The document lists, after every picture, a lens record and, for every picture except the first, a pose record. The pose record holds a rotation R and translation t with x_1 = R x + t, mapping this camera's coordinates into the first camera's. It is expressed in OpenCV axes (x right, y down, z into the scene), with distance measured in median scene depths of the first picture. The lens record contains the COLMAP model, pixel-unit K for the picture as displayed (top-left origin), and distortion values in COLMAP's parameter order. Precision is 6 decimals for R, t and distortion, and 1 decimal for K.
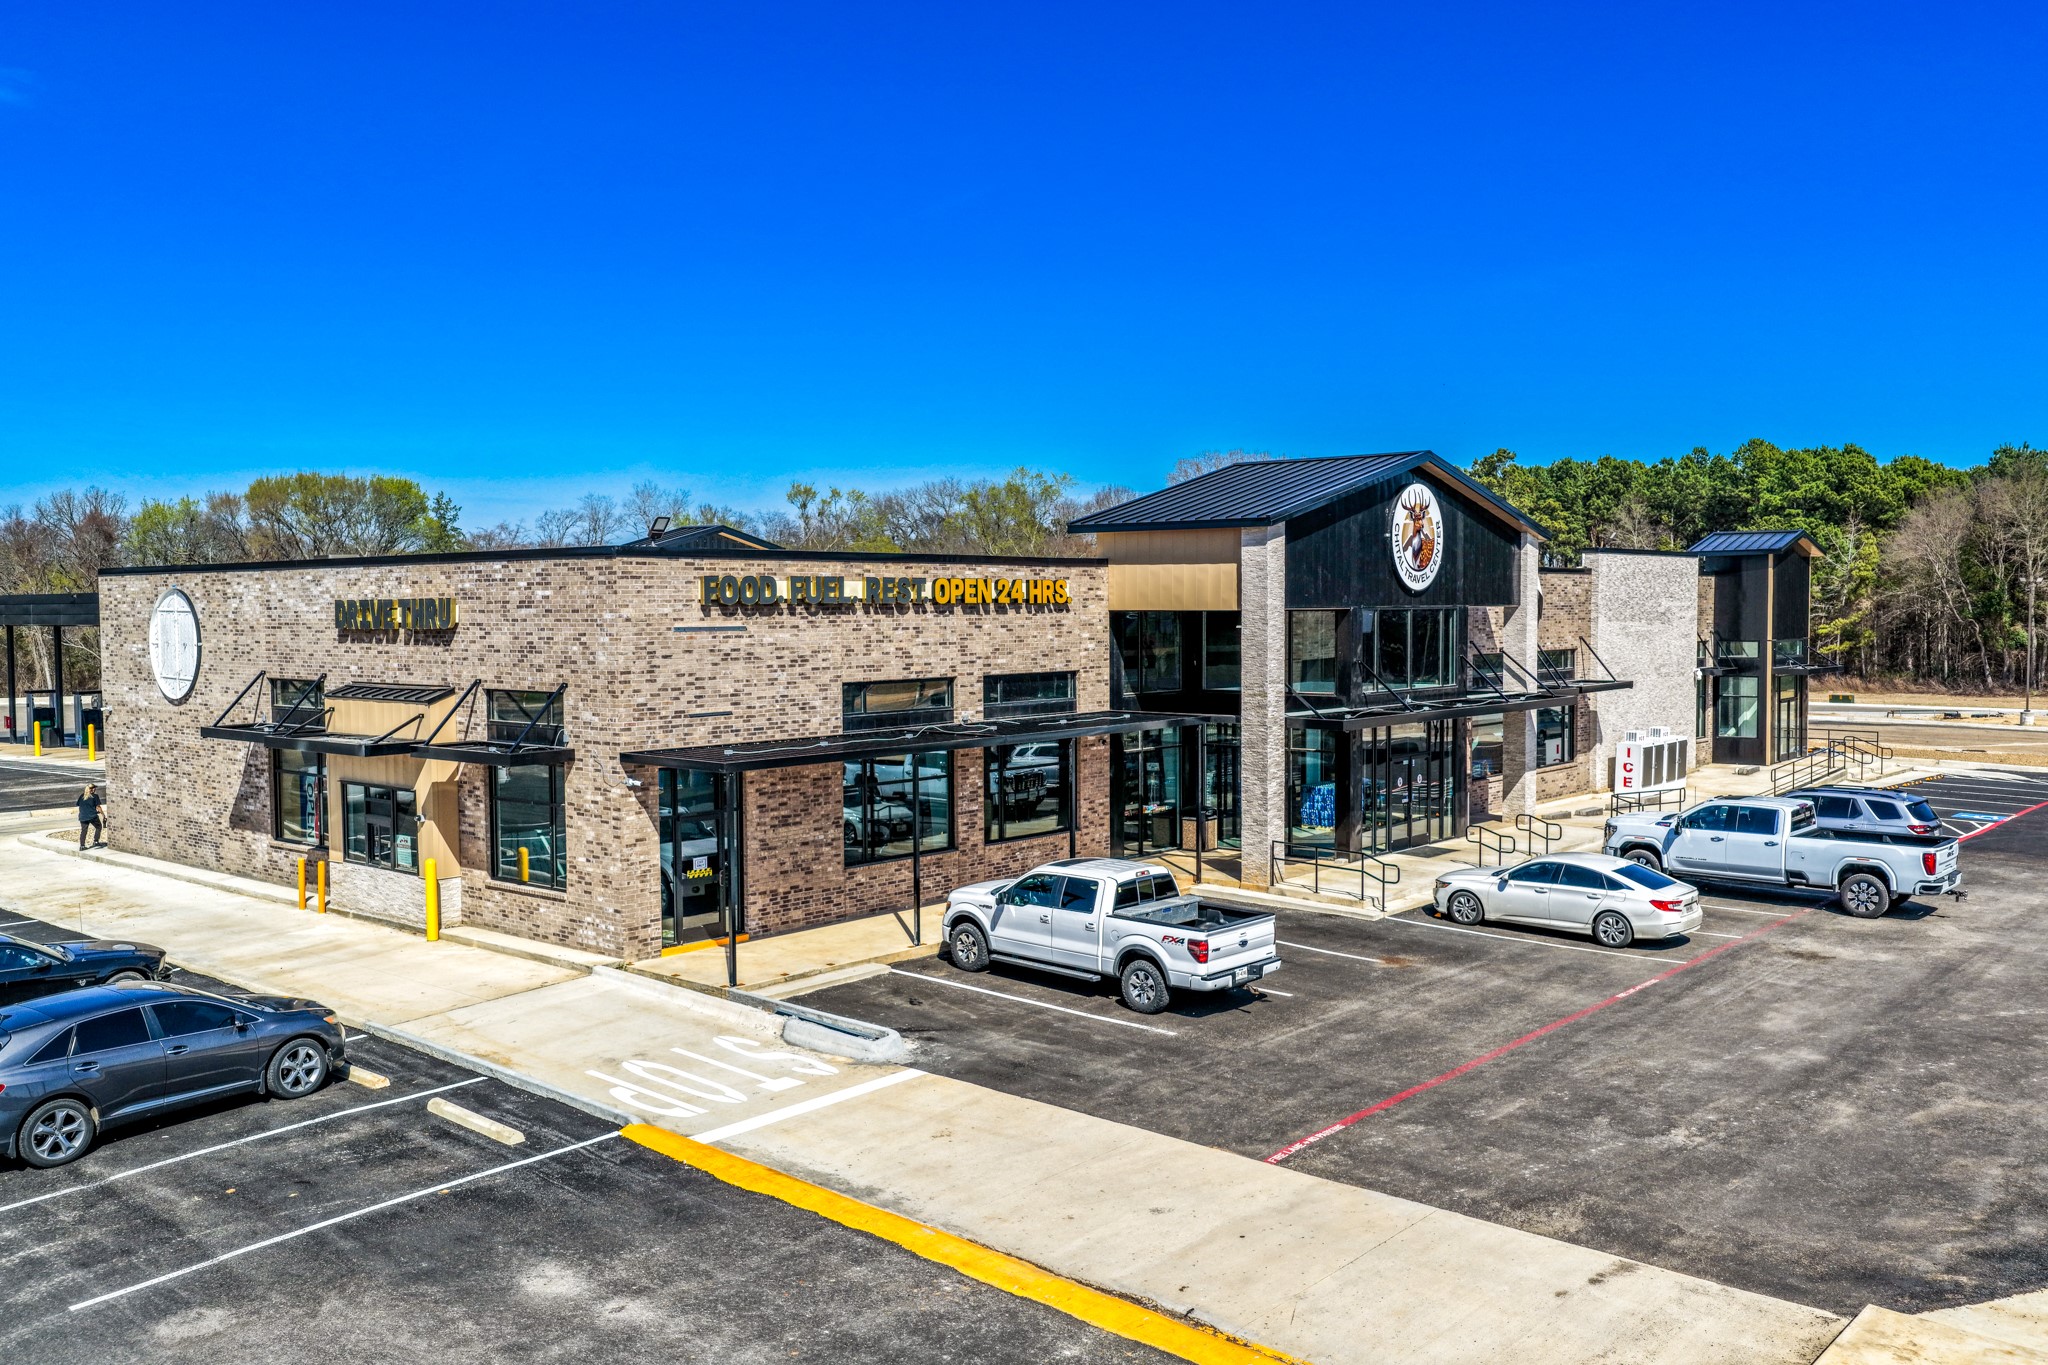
lens RADIAL K [[1700.9, 0, 1036.0], [0, 1700.9, 693.2], [0, 0, 1]] dist [0.001498, -0.001967]
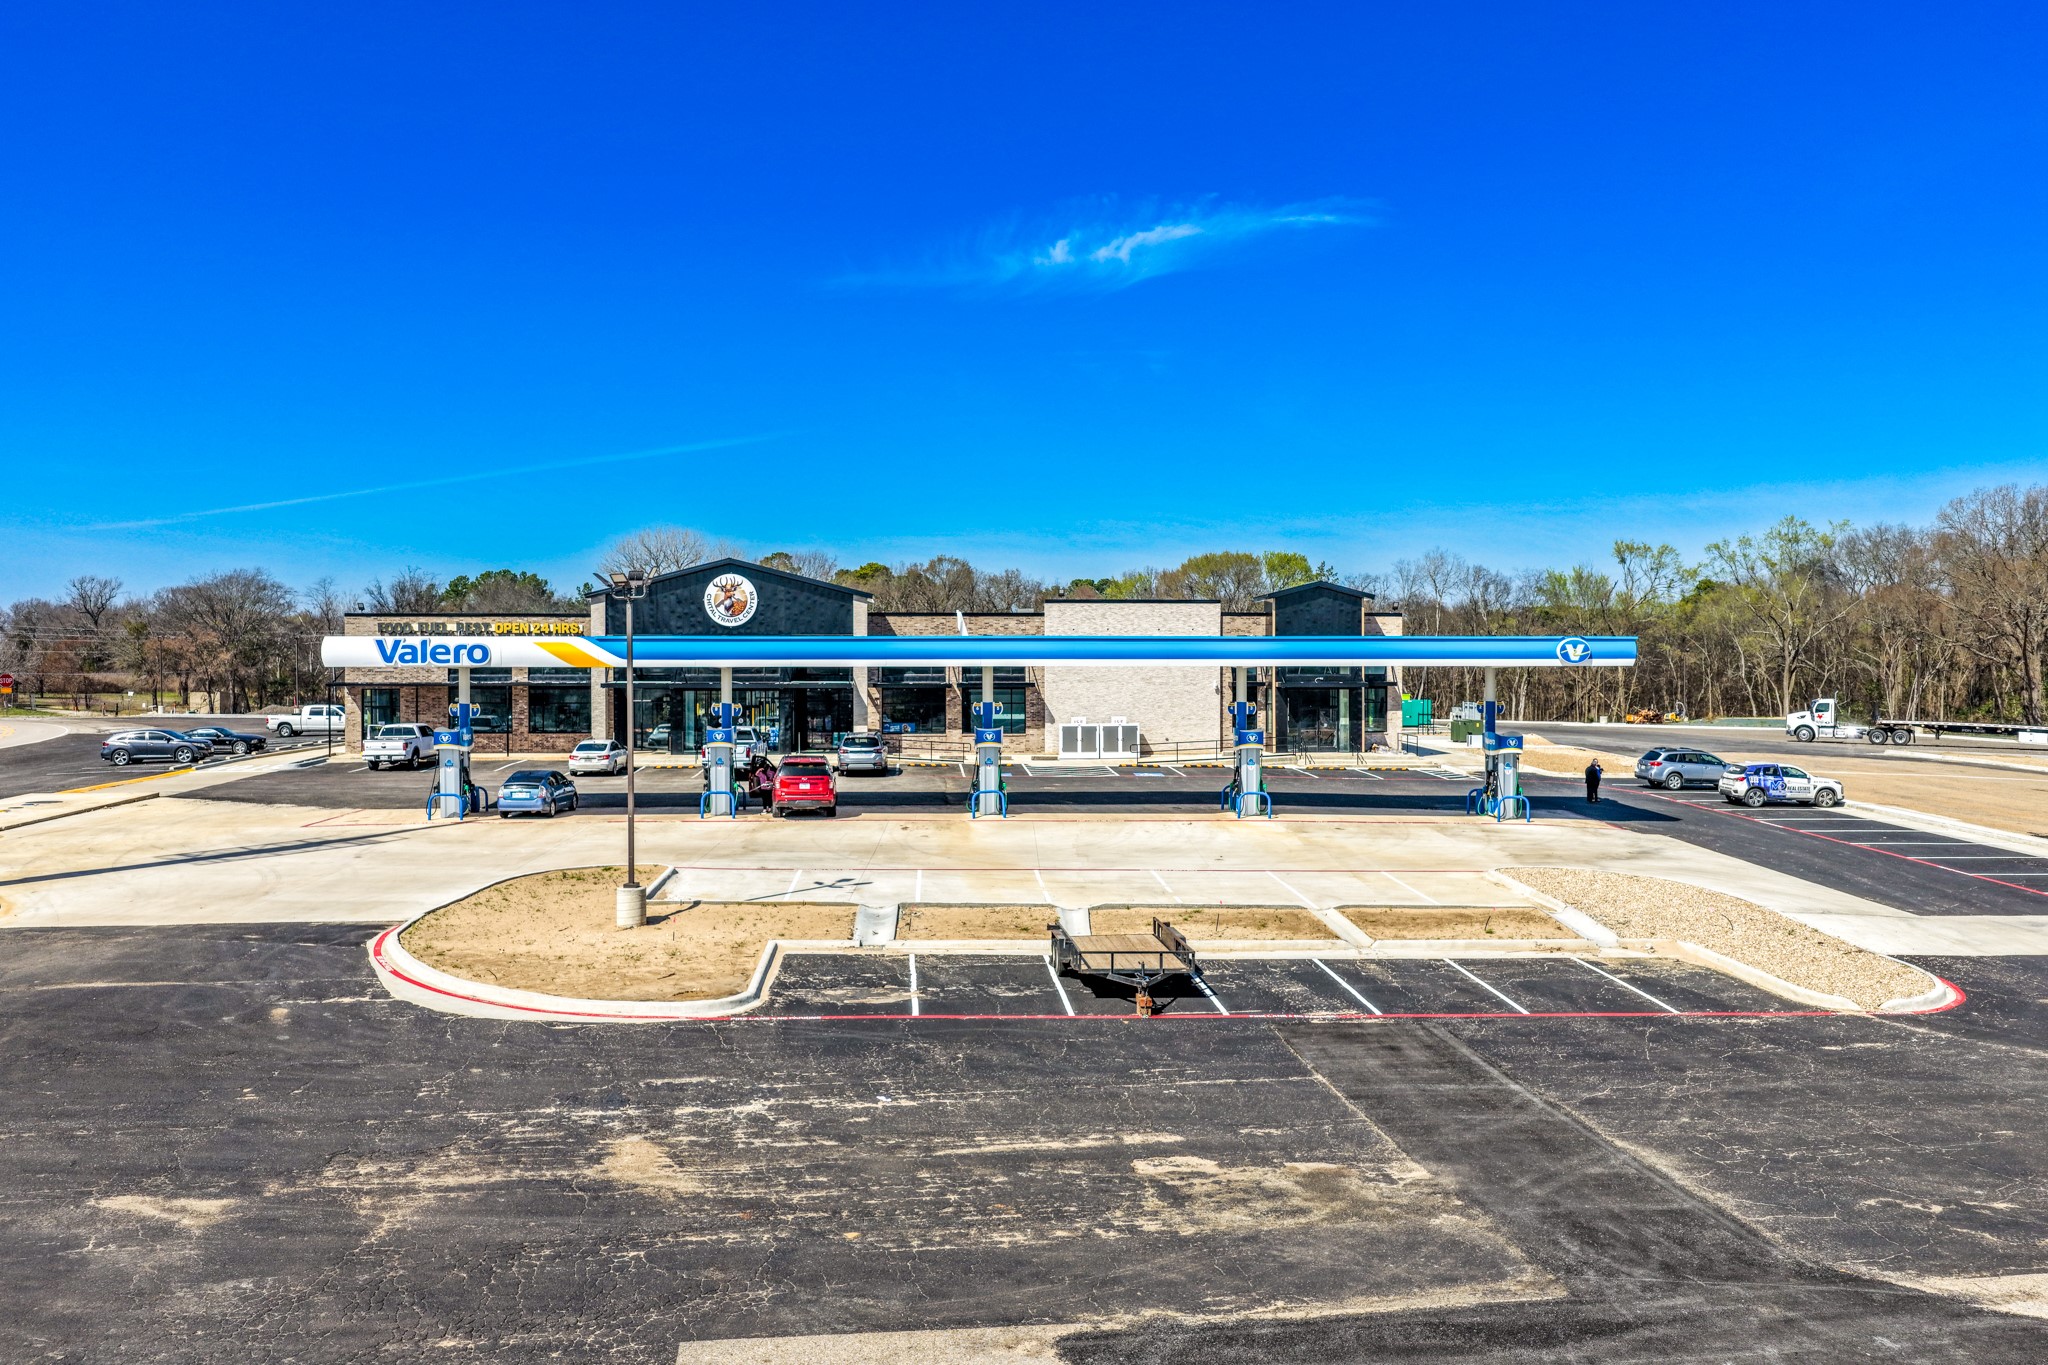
lens RADIAL K [[1700.9, 0, 1024.5], [0, 1700.9, 679.6], [0, 0, 1]] dist [0.001498, -0.001967]
pose [[0.694247, 0.012583, -0.719627, 2.024224], [-0.041621, 0.998876, -0.022687, 0.035484], [0.718532, 0.045702, 0.693991, -0.154484]]
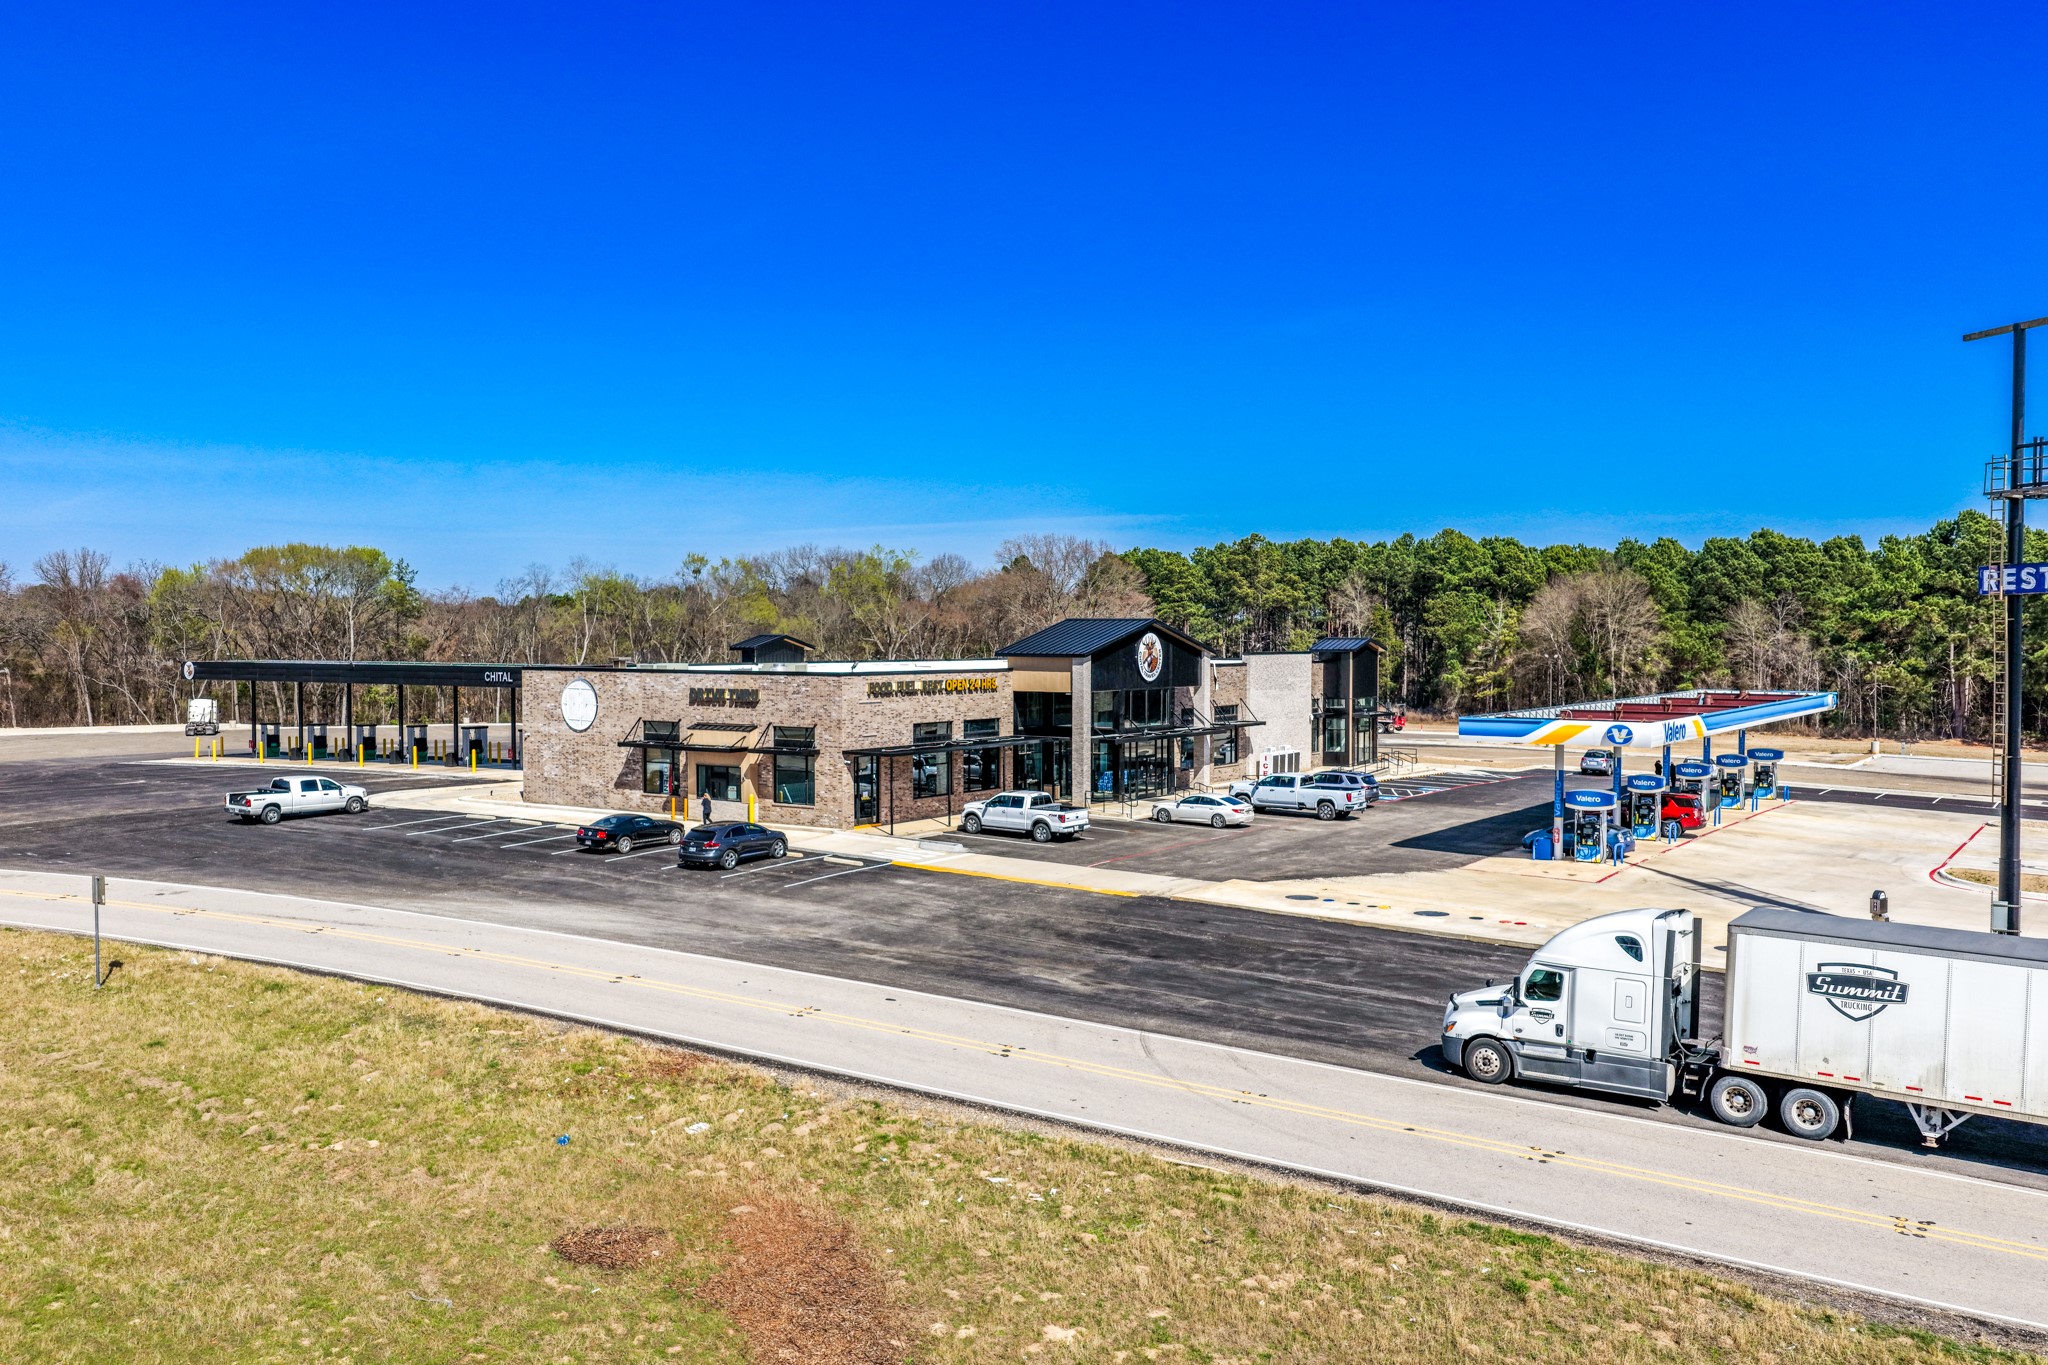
lens RADIAL K [[1700.9, 0, 1019.6], [0, 1700.9, 682.1], [0, 0, 1]] dist [0.001498, -0.001967]
pose [[0.994195, 0.004689, 0.107489, -0.190948], [-0.002090, 0.999703, -0.024283, -0.005724], [-0.107571, 0.023917, 0.993910, -1.238407]]
